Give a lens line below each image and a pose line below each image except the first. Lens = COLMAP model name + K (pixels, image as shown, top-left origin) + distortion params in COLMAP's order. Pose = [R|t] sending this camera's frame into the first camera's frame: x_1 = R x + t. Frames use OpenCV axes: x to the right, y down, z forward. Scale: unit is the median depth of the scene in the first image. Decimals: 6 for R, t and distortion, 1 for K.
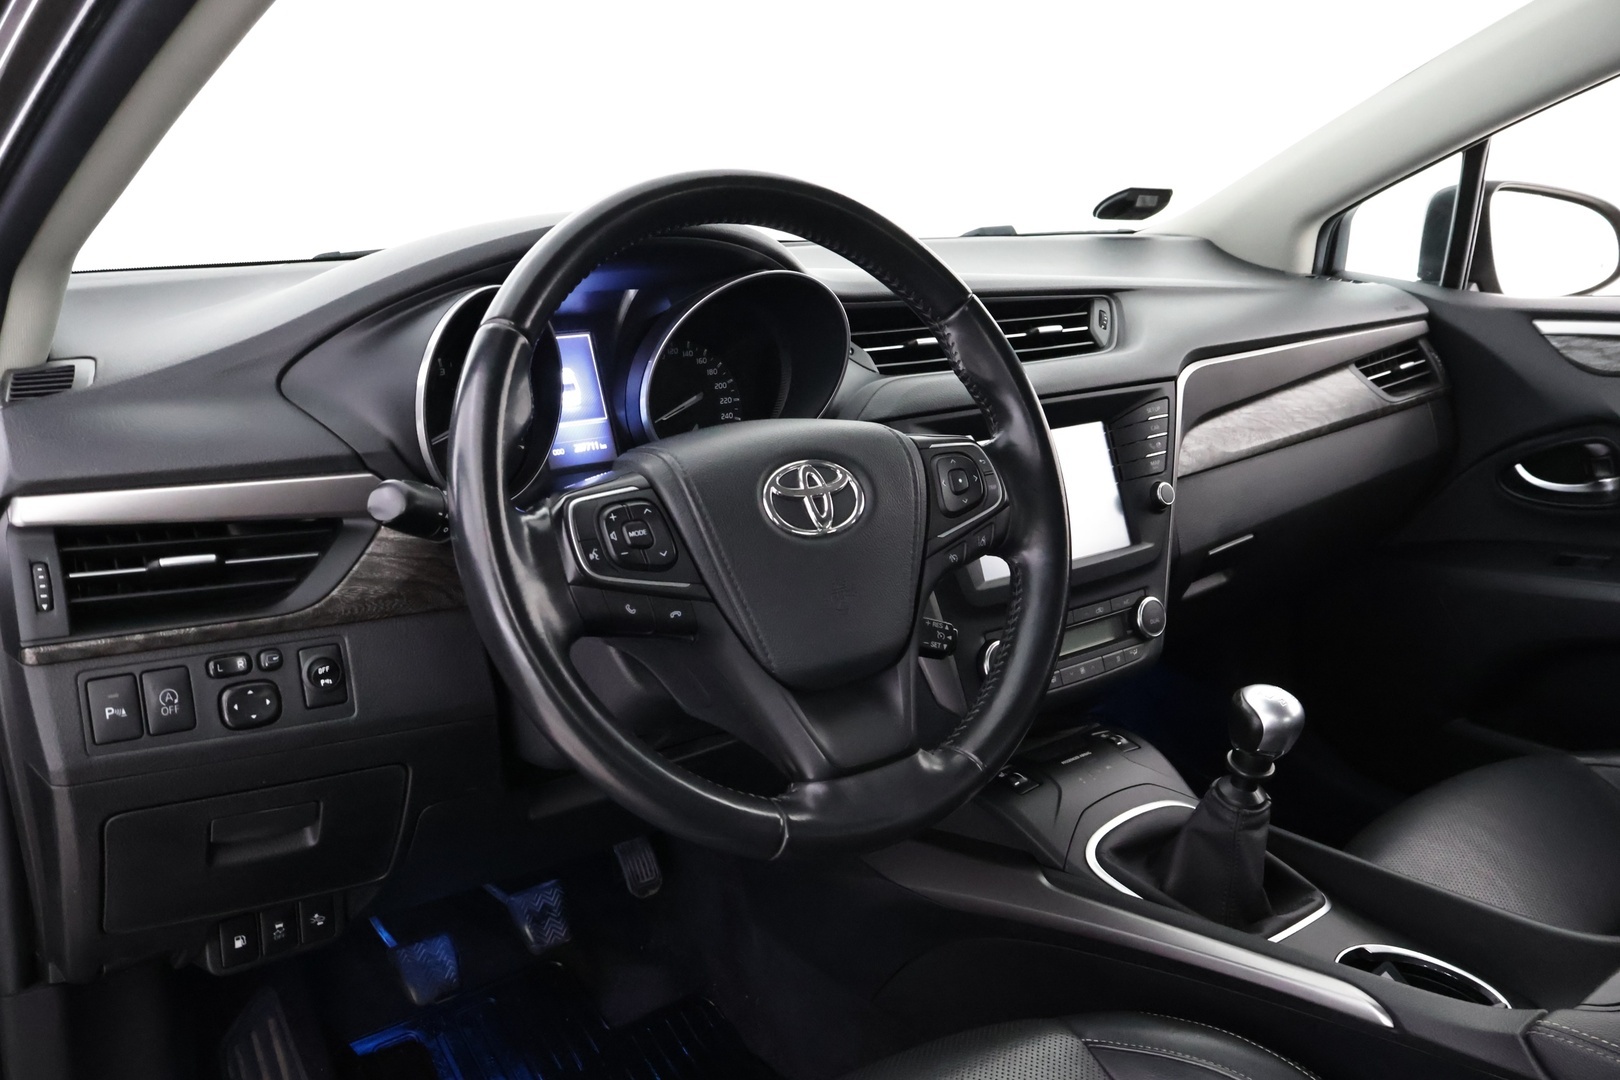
lens RADIAL K [[1328.5, 0, 805.2], [0, 1328.5, 549.1], [0, 0, 1]] dist [0.011228, 0.013849]
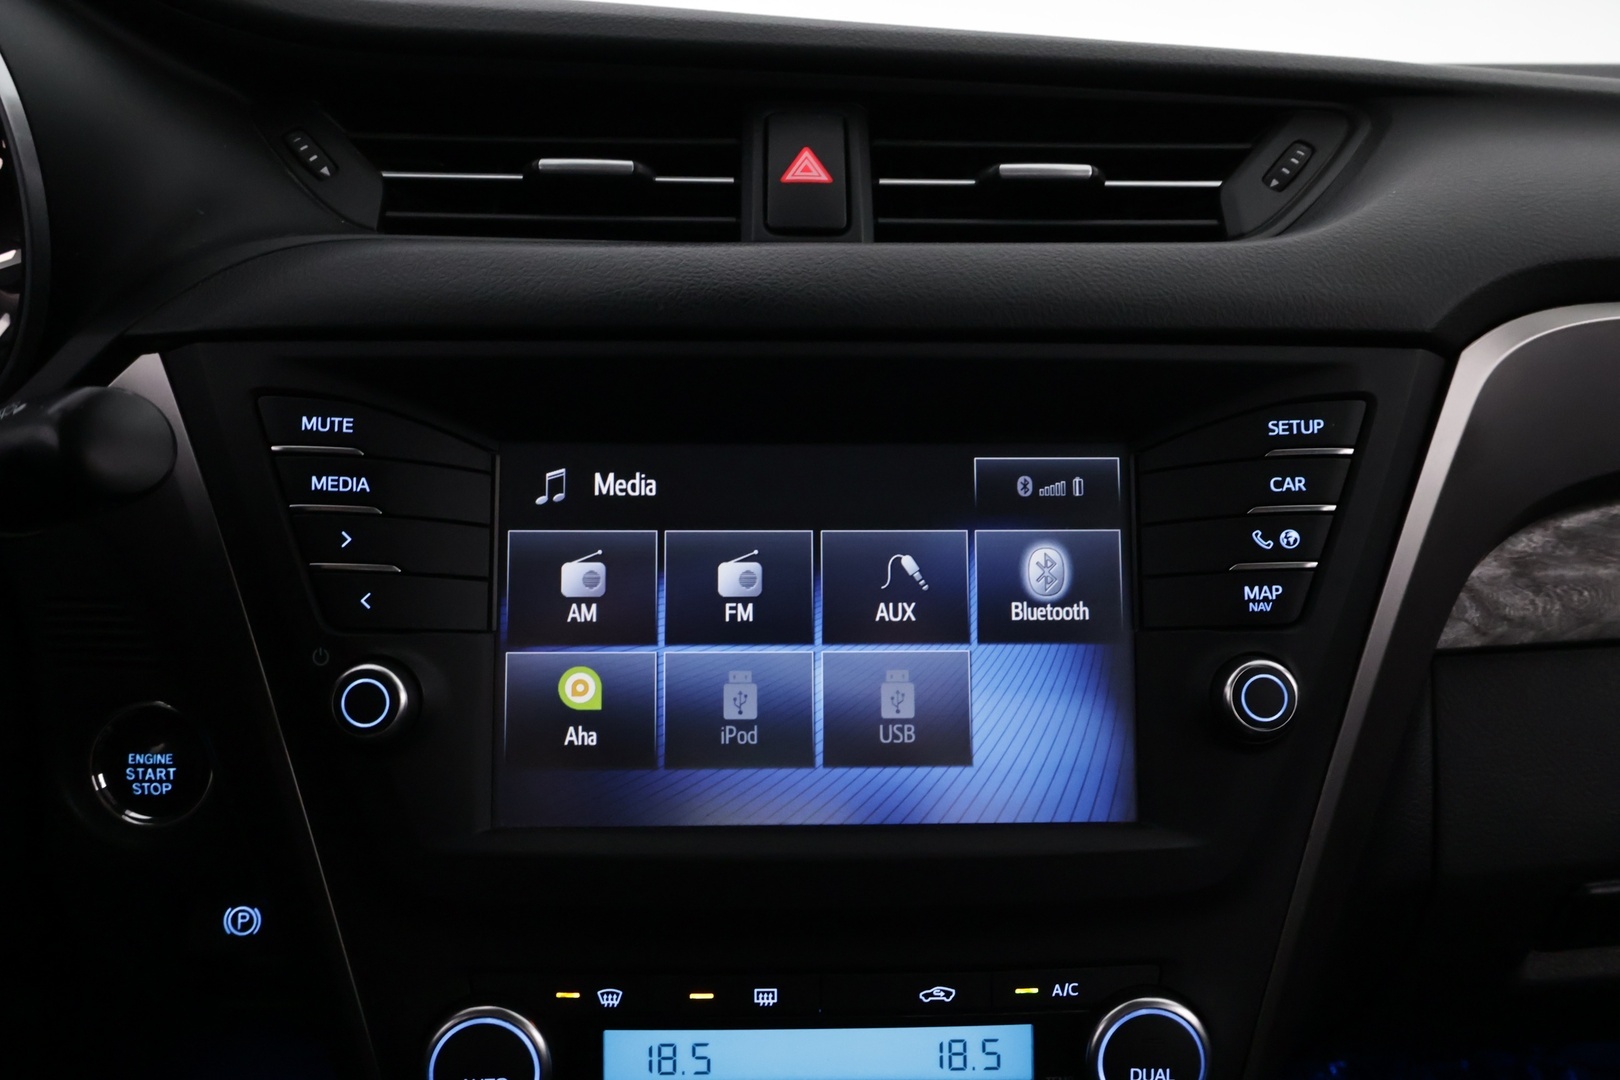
lens RADIAL K [[1325.7, 0, 810.0], [0, 1325.7, 540.0], [0, 0, 1]] dist [0.010617, 0.008256]
pose [[0.822718, 0.174162, -0.541113, 0.524727], [-0.172590, 0.983505, 0.054141, -0.116612], [0.541617, 0.048848, 0.839205, 1.026451]]
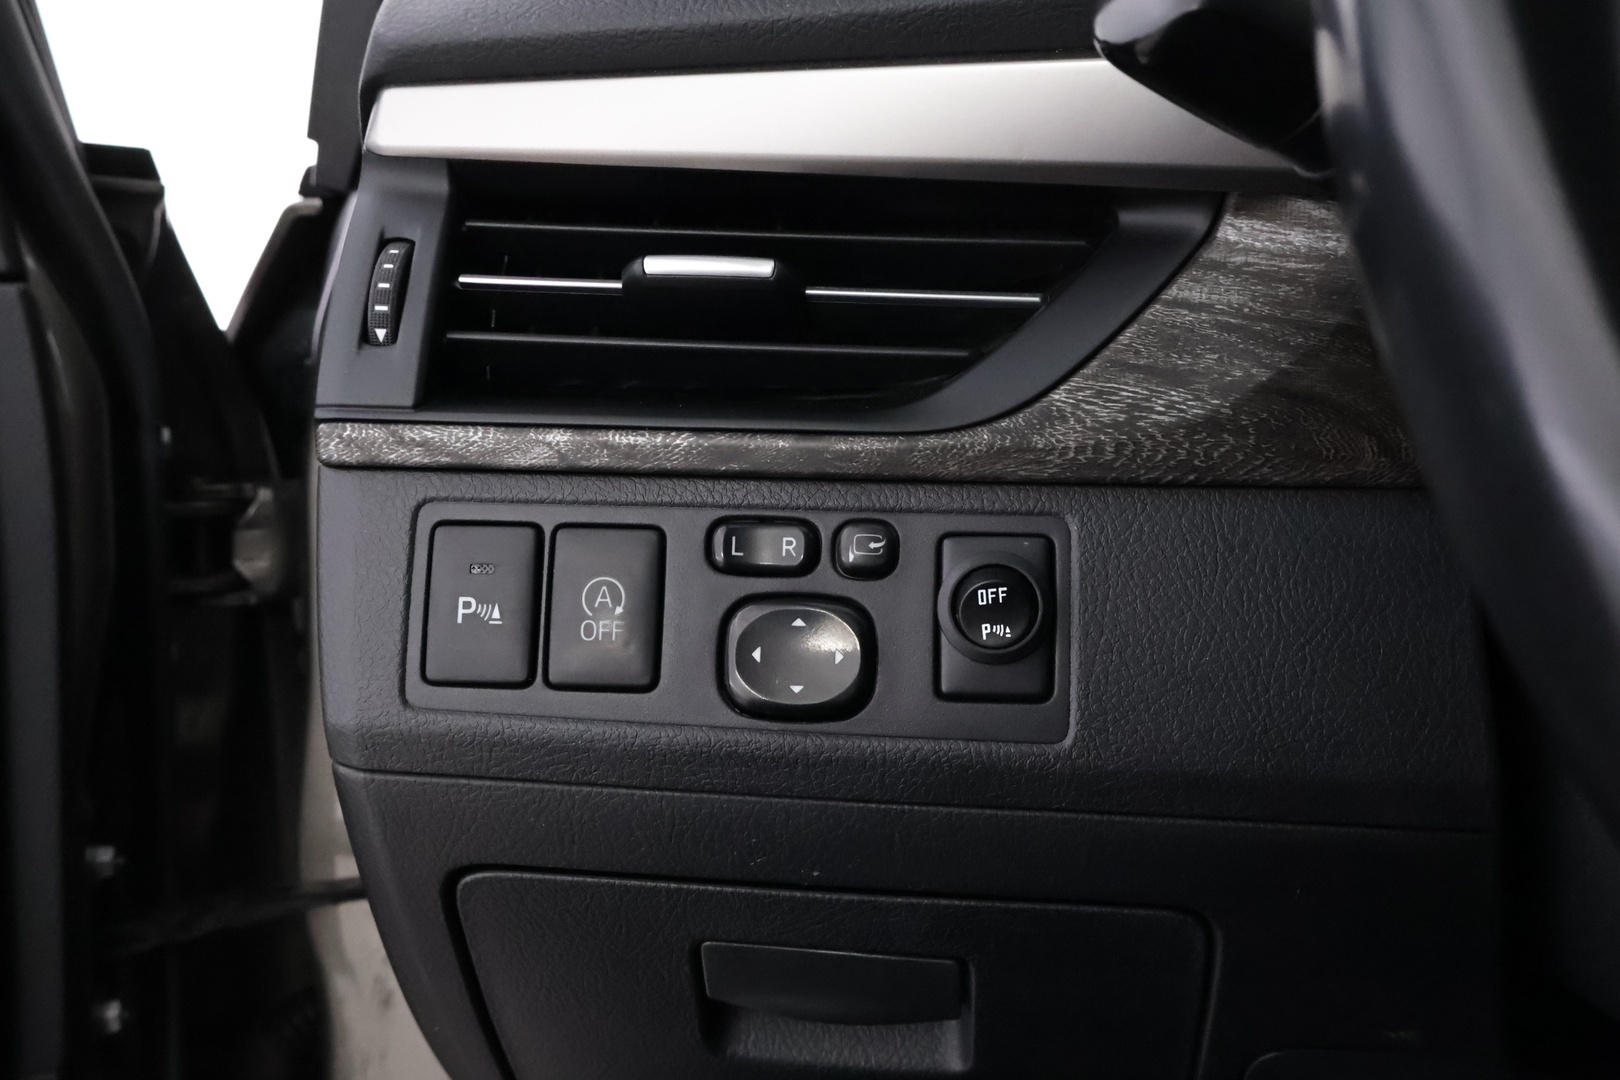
lens RADIAL K [[1584.7, 0, 810.0], [0, 1584.7, 540.0], [0, 0, 1]] dist [0.006026, 0.001119]
pose [[0.764754, 0.082570, -0.639009, -0.131807], [-0.128460, 0.991383, -0.025635, 0.094624], [0.631387, 0.101692, 0.768772, 0.653445]]
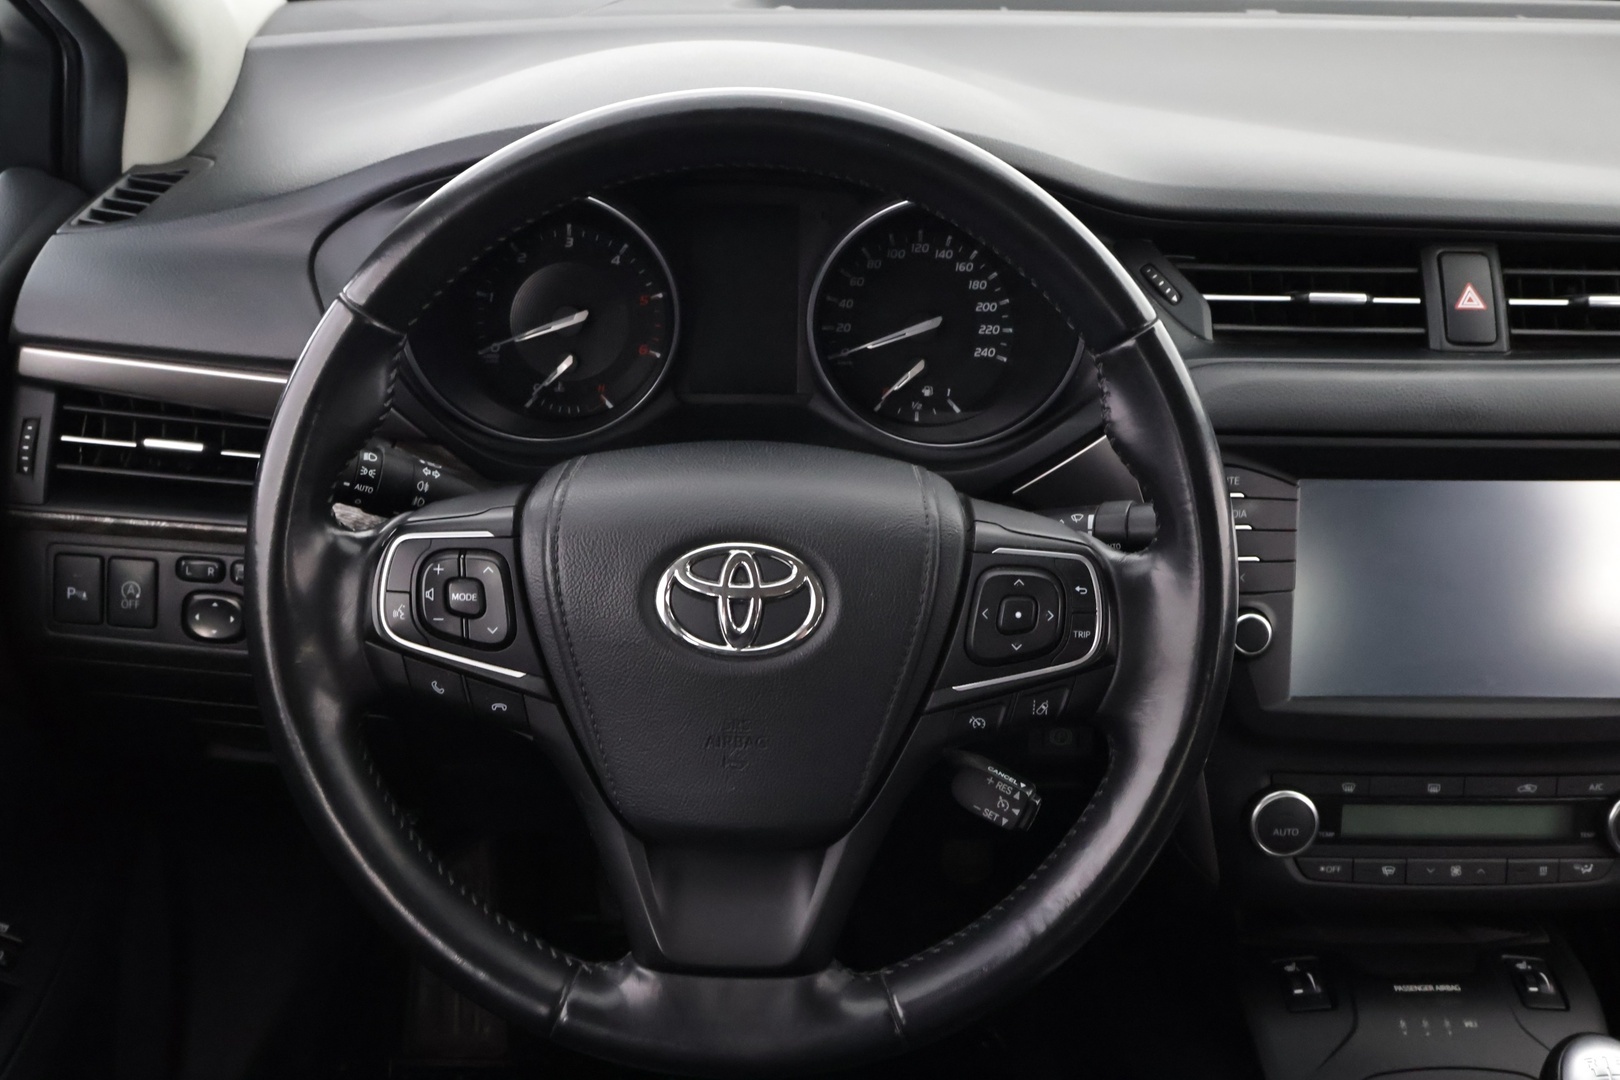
lens RADIAL K [[1841.7, 0, 810.3], [0, 1841.7, 561.2], [0, 0, 1]] dist [-0.005386, -0.015768]
pose [[0.815639, 0.297641, -0.496128, 0.501125], [-0.185970, 0.946889, 0.262328, -0.311678], [0.547857, -0.121700, 0.827672, 0.204831]]
